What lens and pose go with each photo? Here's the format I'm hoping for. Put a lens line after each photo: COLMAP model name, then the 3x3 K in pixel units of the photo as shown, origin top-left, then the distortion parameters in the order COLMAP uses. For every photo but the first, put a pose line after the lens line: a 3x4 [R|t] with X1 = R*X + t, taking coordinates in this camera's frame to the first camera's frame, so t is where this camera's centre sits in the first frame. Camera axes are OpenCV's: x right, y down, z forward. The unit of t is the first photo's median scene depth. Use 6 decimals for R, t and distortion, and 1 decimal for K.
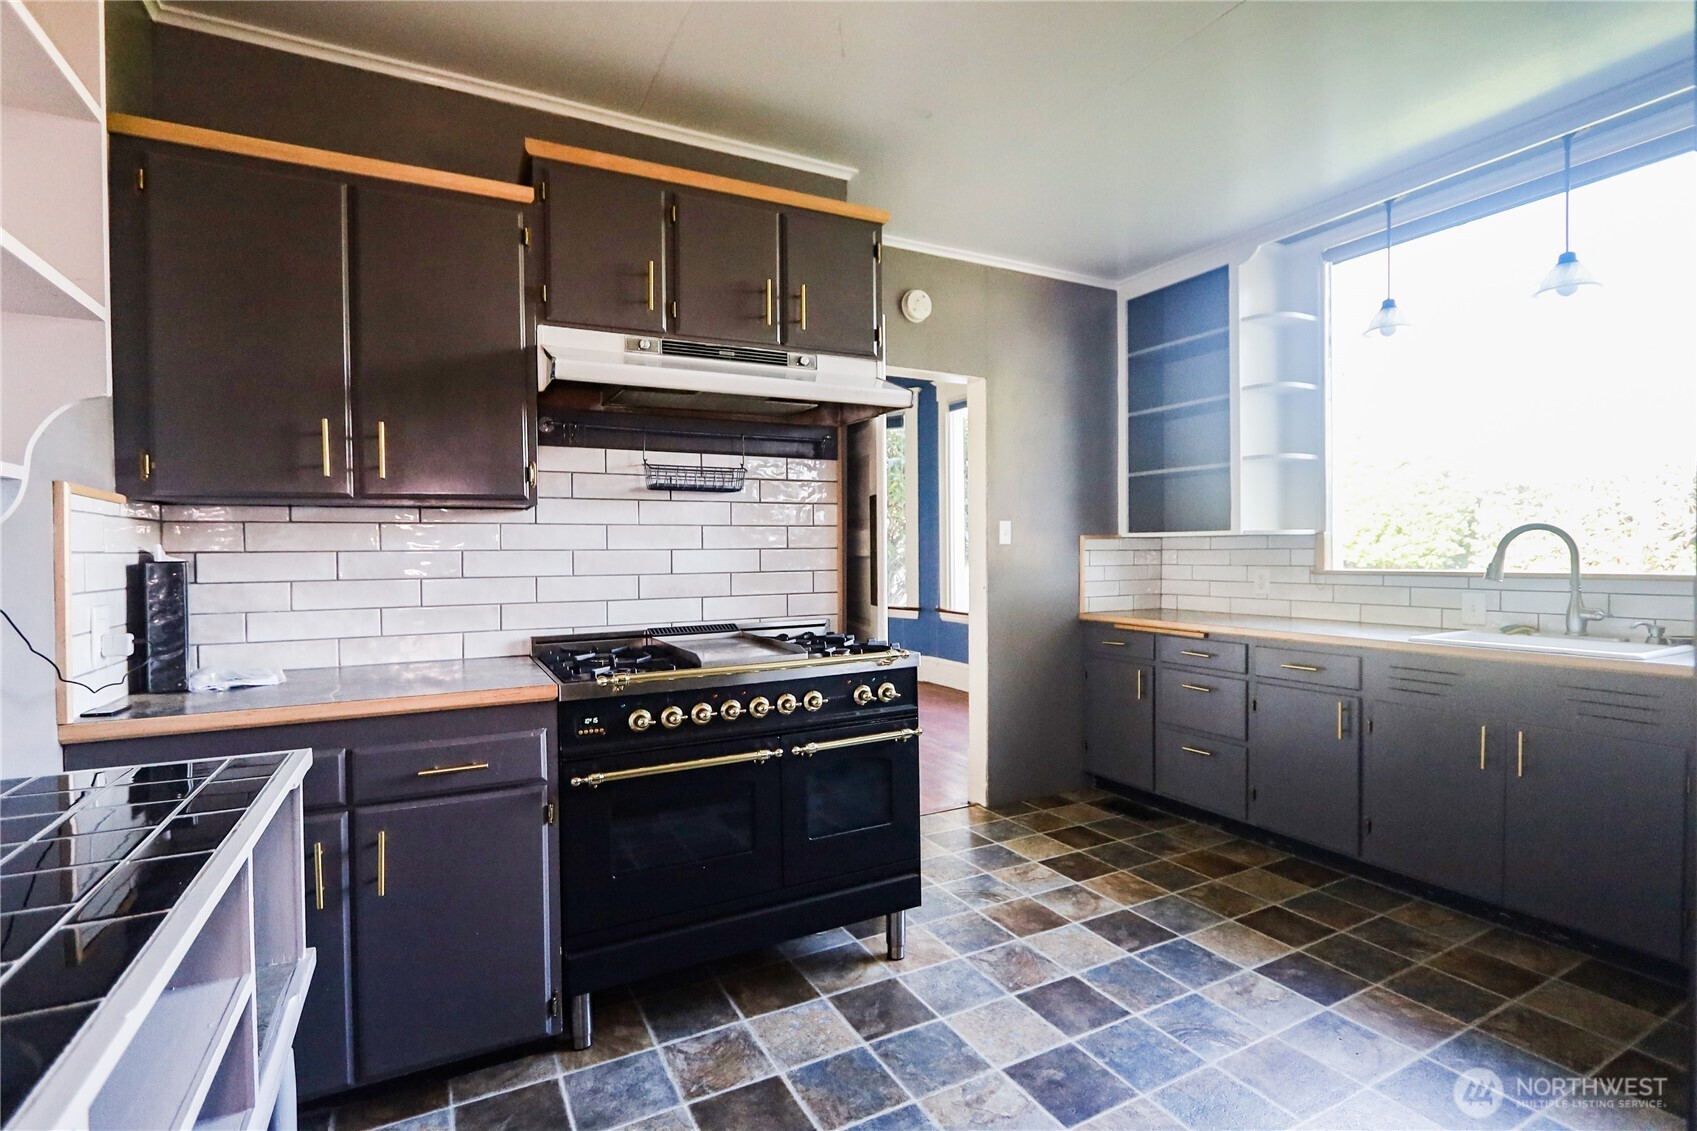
lens RADIAL K [[790.0, 0, 848.1], [0, 790.0, 559.6], [0, 0, 1]] dist [-0.002107, -0.000023]
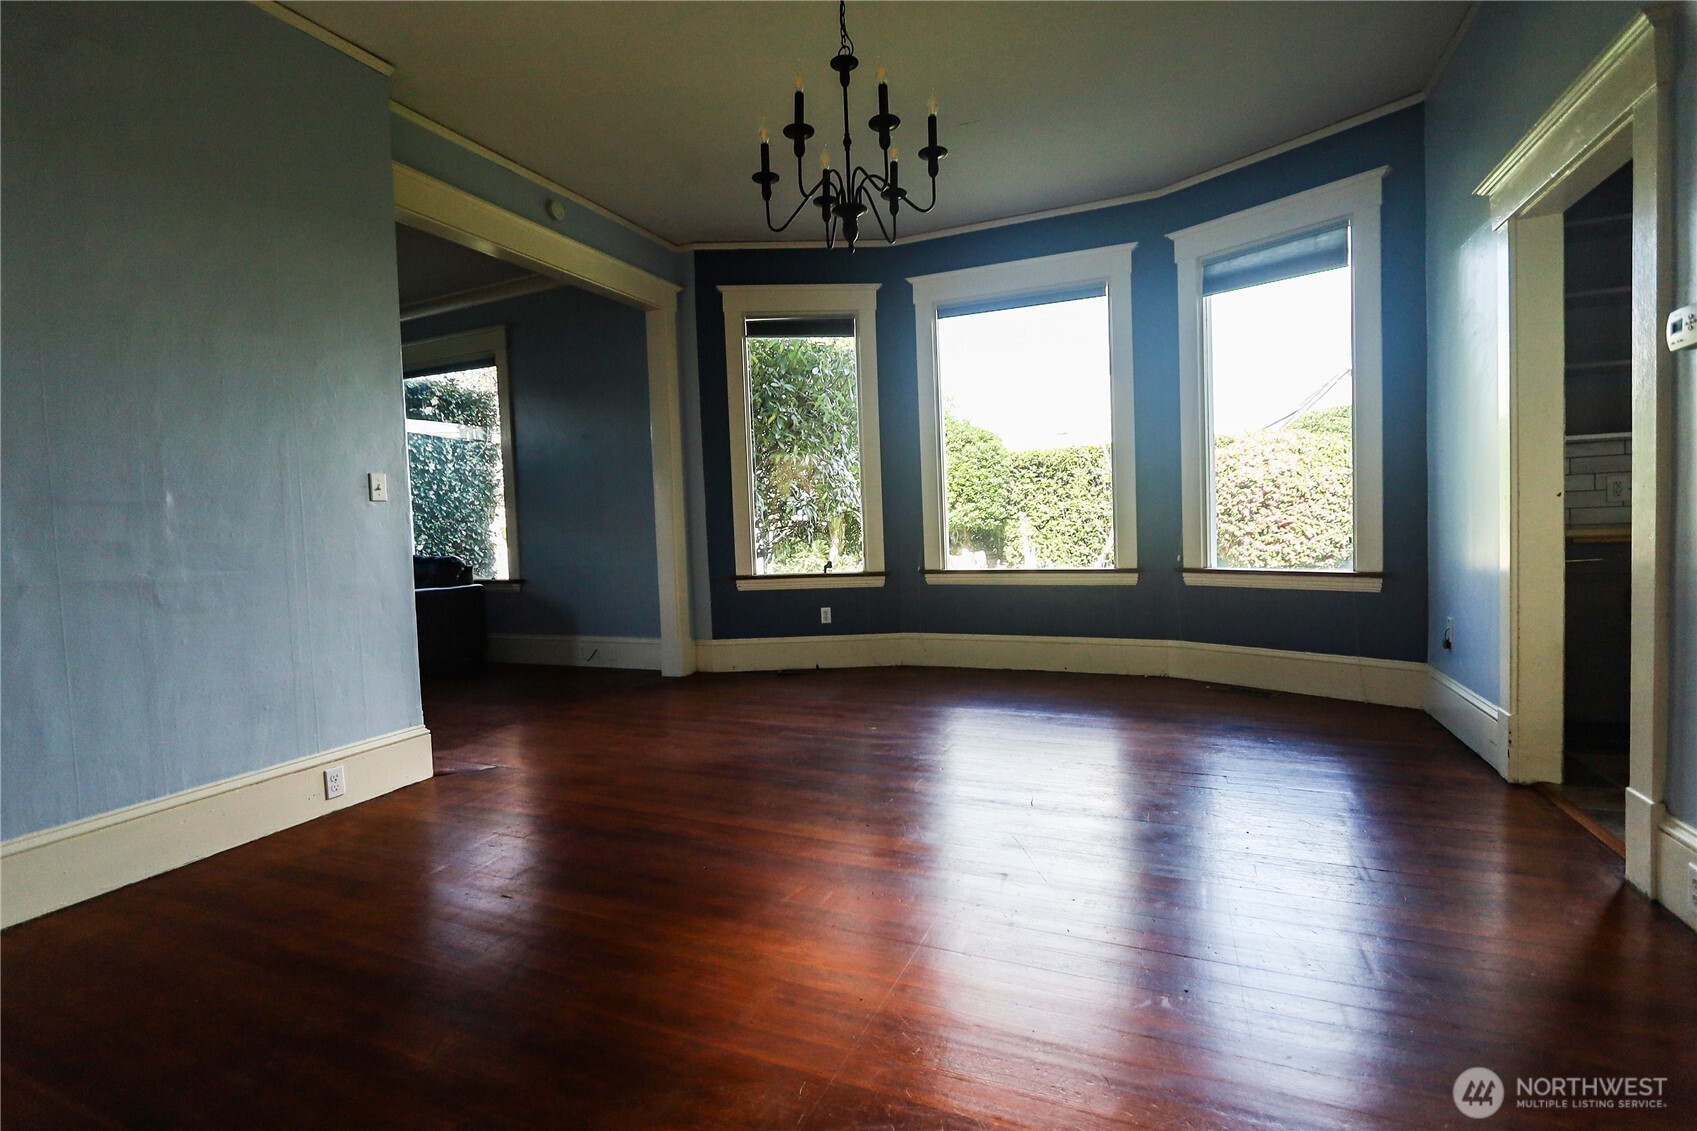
lens RADIAL K [[790.0, 0, 845.2], [0, 790.0, 558.1], [0, 0, 1]] dist [-0.002107, -0.000023]
pose [[0.774063, -0.048692, 0.631233, -0.427225], [0.039483, 0.998810, 0.028630, 0.023714], [-0.631876, 0.002761, 0.775064, 0.426914]]
